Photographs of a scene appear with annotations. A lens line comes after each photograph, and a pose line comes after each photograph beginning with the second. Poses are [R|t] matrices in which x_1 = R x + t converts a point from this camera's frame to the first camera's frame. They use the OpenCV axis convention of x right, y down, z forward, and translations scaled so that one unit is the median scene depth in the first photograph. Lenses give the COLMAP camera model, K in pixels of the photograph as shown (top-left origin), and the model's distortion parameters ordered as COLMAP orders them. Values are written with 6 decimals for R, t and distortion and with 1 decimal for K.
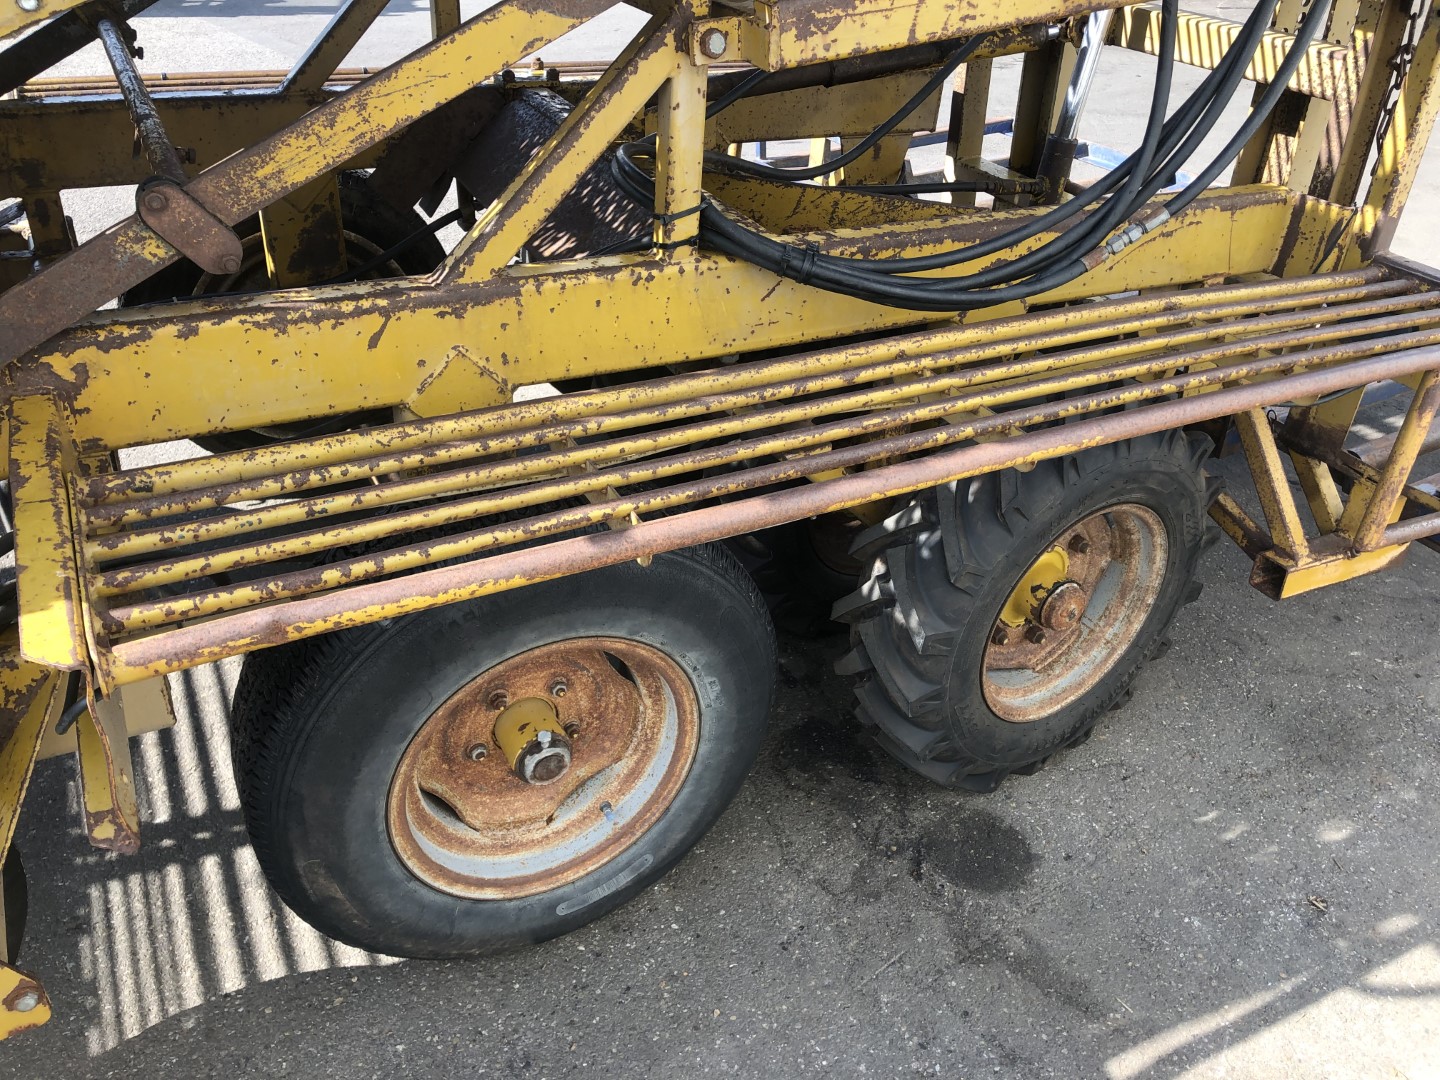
lens RADIAL K [[1177.9, 0, 720.0], [0, 1177.9, 540.0], [0, 0, 1]] dist [0.001817, -0.004117]
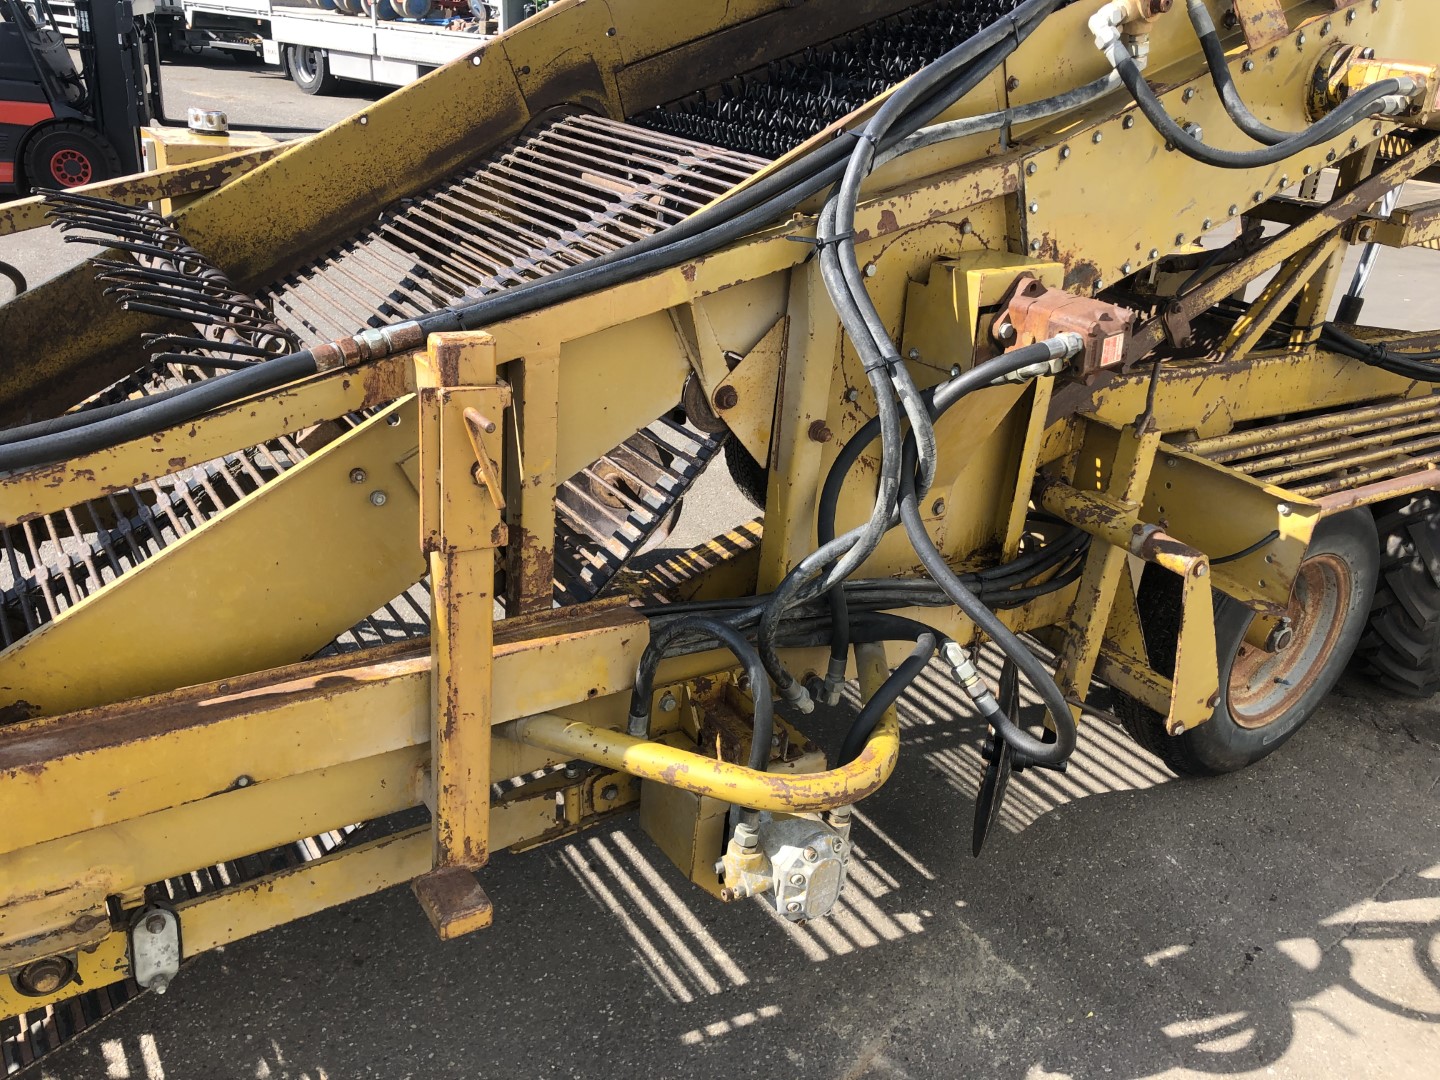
lens RADIAL K [[1173.0, 0, 720.0], [0, 1173.0, 540.0], [0, 0, 1]] dist [-0.005957, -0.005208]
pose [[0.996318, -0.015895, 0.084251, -1.060421], [0.027704, 0.989635, -0.140906, 0.257633], [-0.081138, 0.142721, 0.986432, -0.595513]]
